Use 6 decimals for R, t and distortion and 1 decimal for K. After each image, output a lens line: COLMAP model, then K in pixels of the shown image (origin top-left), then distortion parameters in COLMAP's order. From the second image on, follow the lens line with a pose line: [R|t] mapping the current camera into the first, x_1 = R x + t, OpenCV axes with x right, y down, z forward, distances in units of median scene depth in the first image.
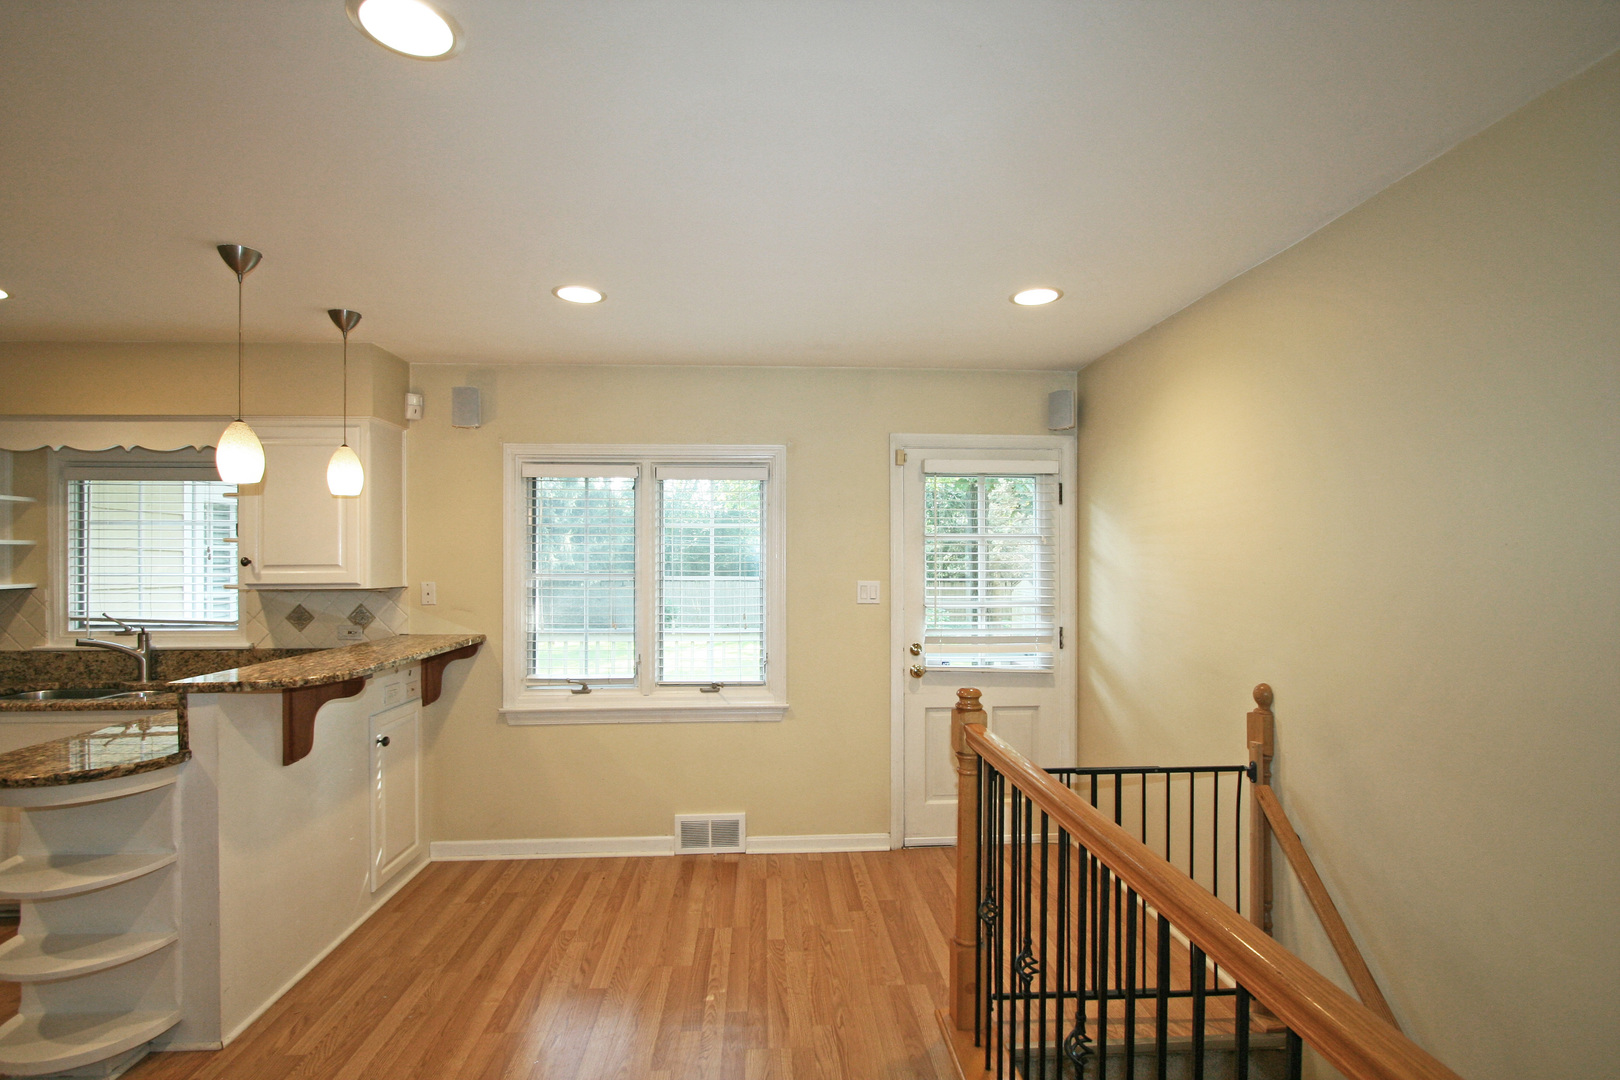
lens RADIAL K [[760.6, 0, 810.4], [0, 760.6, 562.2], [0, 0, 1]] dist [-0.015309, 0.003528]
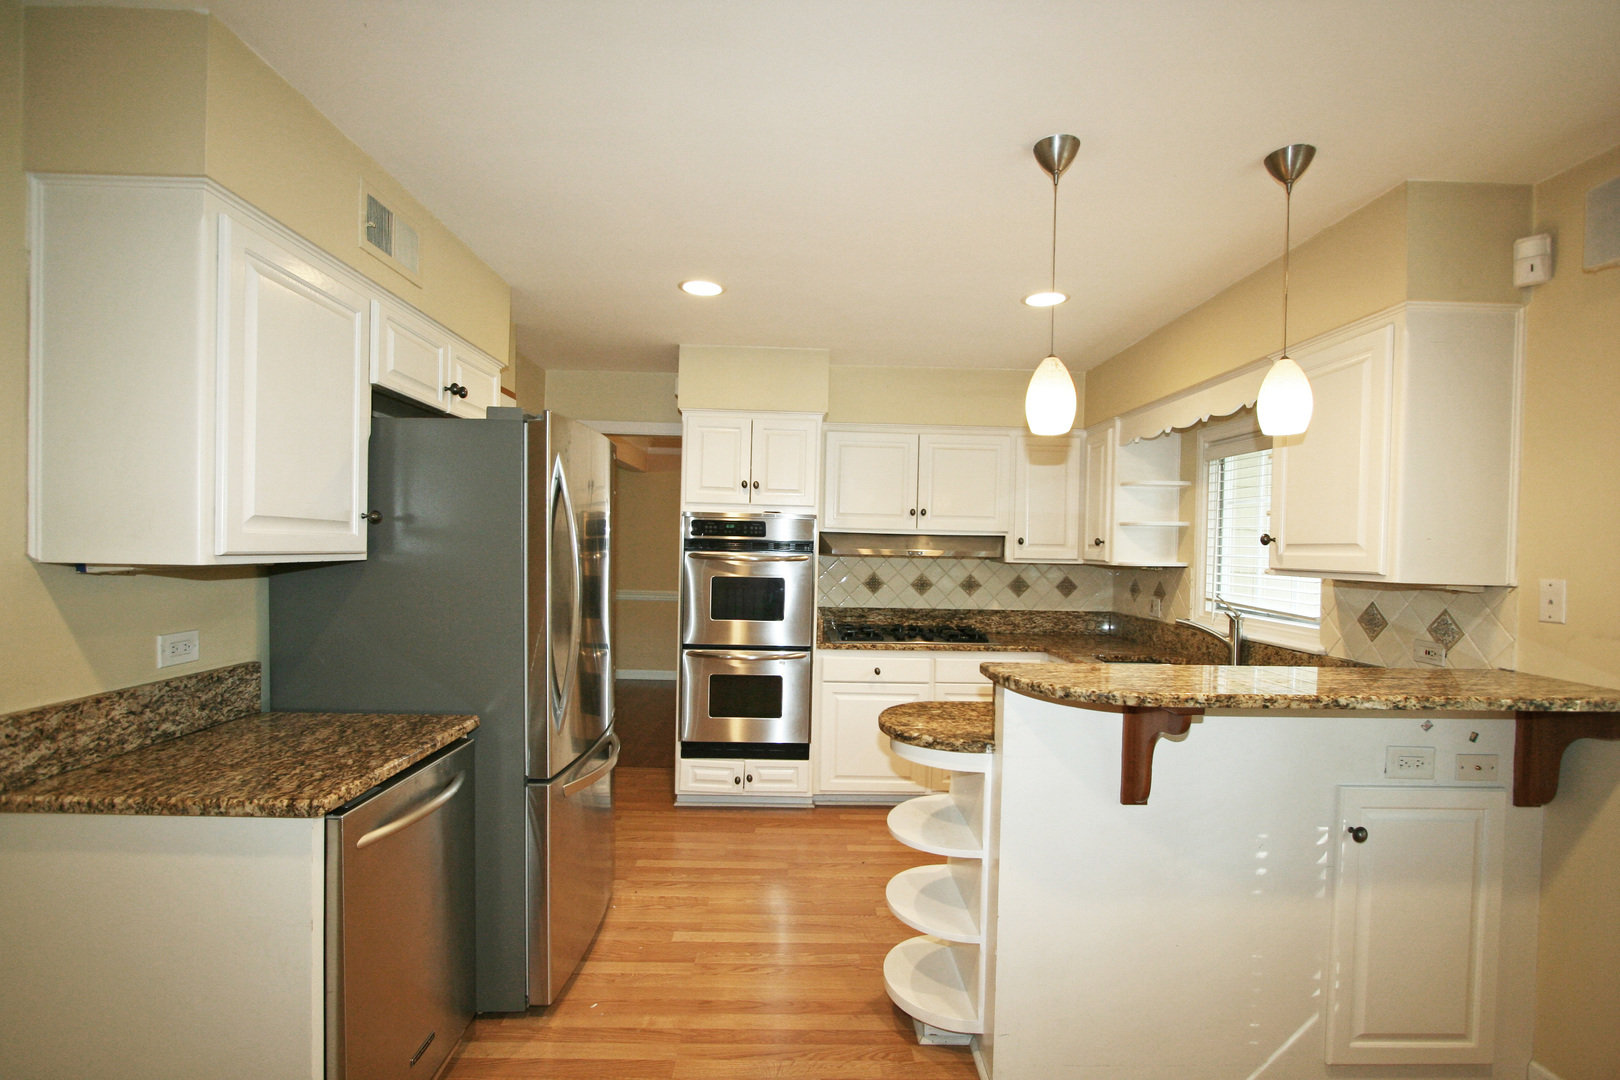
lens RADIAL K [[760.6, 0, 810.0], [0, 760.6, 559.4], [0, 0, 1]] dist [-0.015309, 0.003528]
pose [[-0.035641, 0.022207, -0.999118, 0.045366], [-0.023465, 0.999459, 0.023052, 0.011787], [0.999089, 0.024266, -0.035100, 0.510882]]
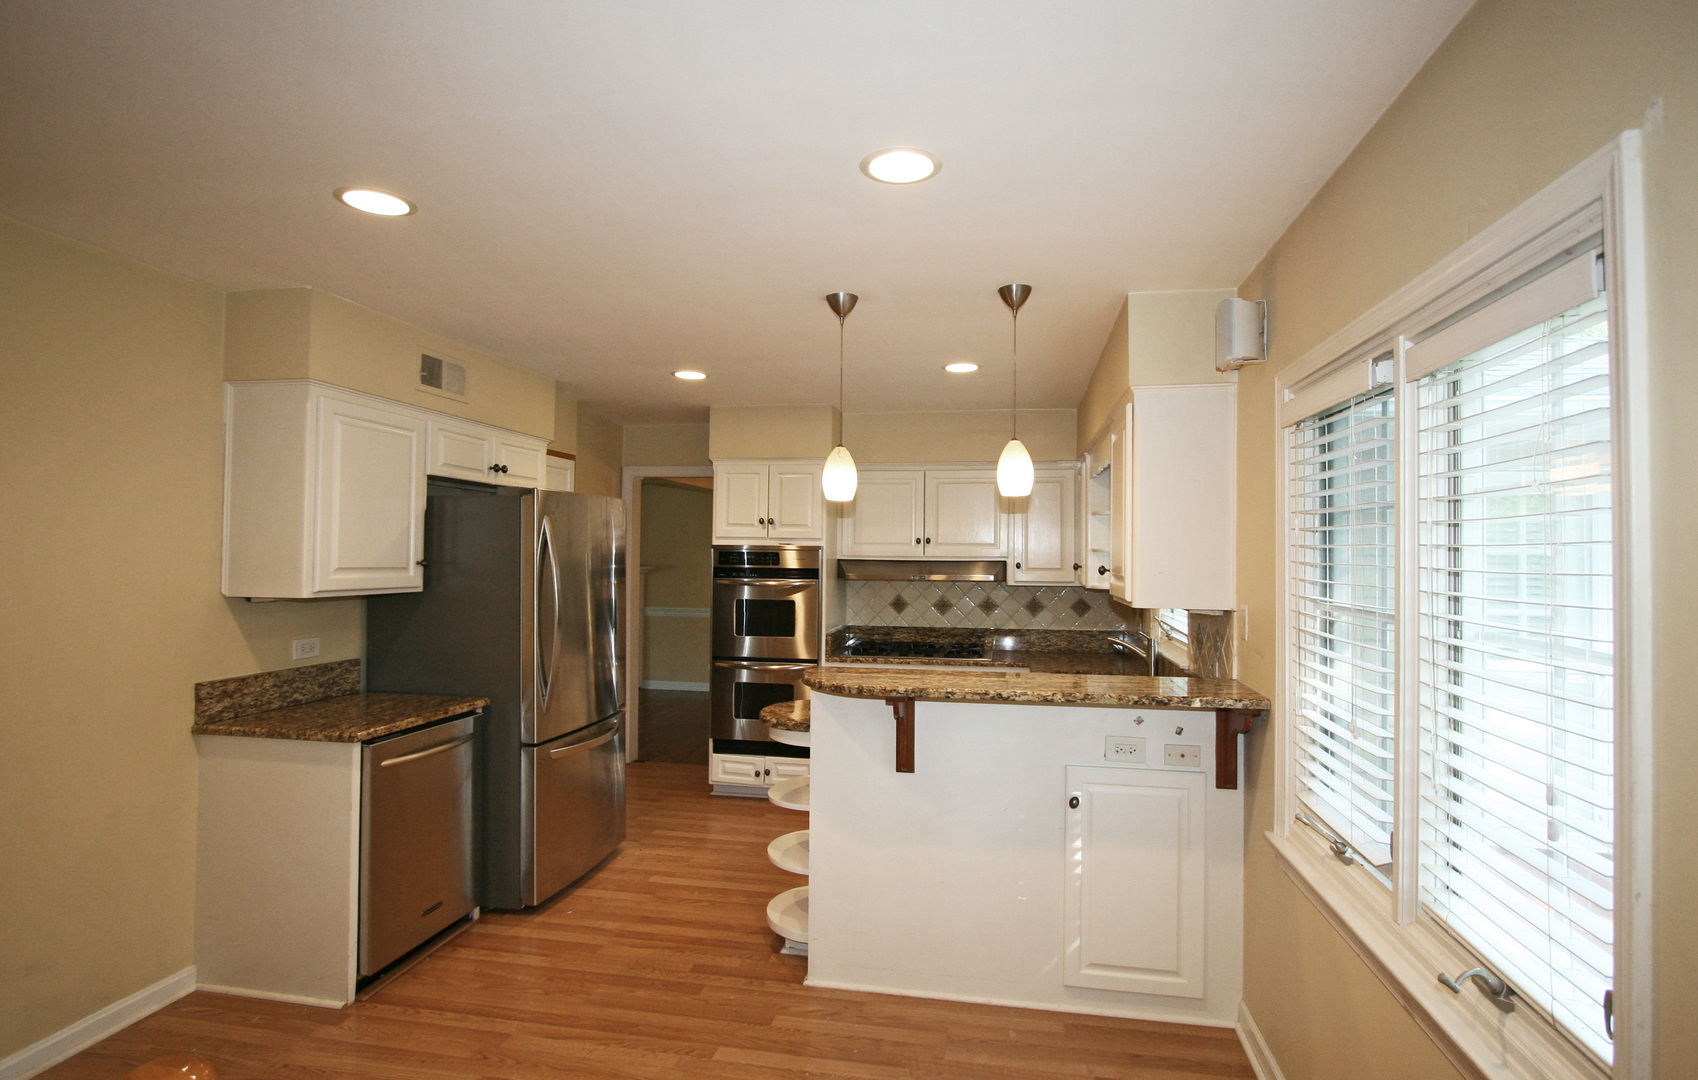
lens RADIAL K [[820.7, 0, 842.5], [0, 820.7, 541.5], [0, 0, 1]] dist [-0.012966, 0.003649]
pose [[-0.237613, -0.015459, -0.971237, 0.286726], [-0.010377, 0.999857, -0.013376, -0.017804], [0.971304, 0.006900, -0.237739, 0.855919]]
